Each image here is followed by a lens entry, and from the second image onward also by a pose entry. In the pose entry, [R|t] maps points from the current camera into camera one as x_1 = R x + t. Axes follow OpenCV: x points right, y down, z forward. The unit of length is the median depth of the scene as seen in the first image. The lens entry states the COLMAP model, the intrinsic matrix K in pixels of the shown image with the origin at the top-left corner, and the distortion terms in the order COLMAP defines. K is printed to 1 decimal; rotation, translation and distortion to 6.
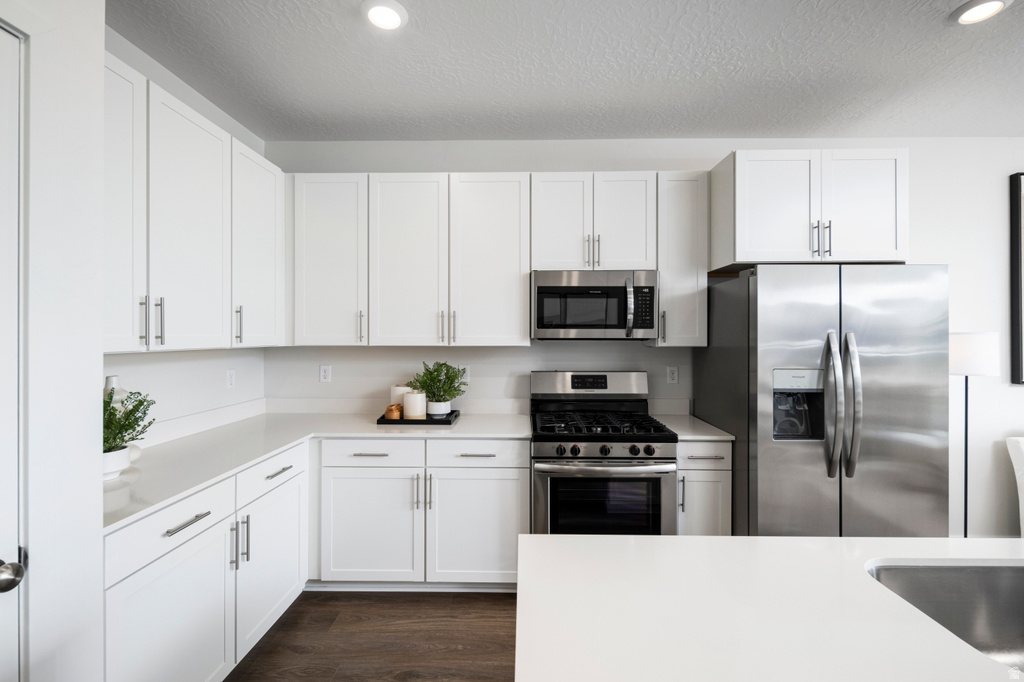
lens RADIAL K [[451.3, 0, 516.0], [0, 451.3, 337.0], [0, 0, 1]] dist [0.000182, -0.000083]
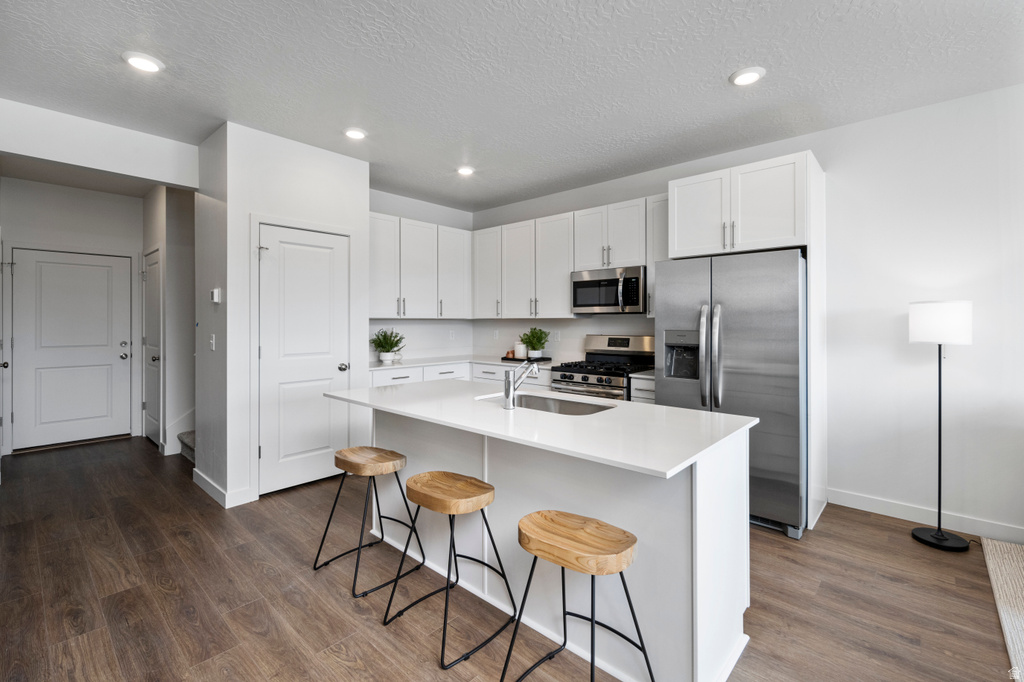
lens RADIAL K [[450.1, 0, 508.4], [0, 450.1, 321.5], [0, 0, 1]] dist [0.003265, -0.000129]
pose [[0.748263, -0.000611, -0.663402, 0.957297], [-0.001081, 0.999997, -0.002140, 0.036938], [0.663402, 0.002319, 0.748260, -0.385311]]
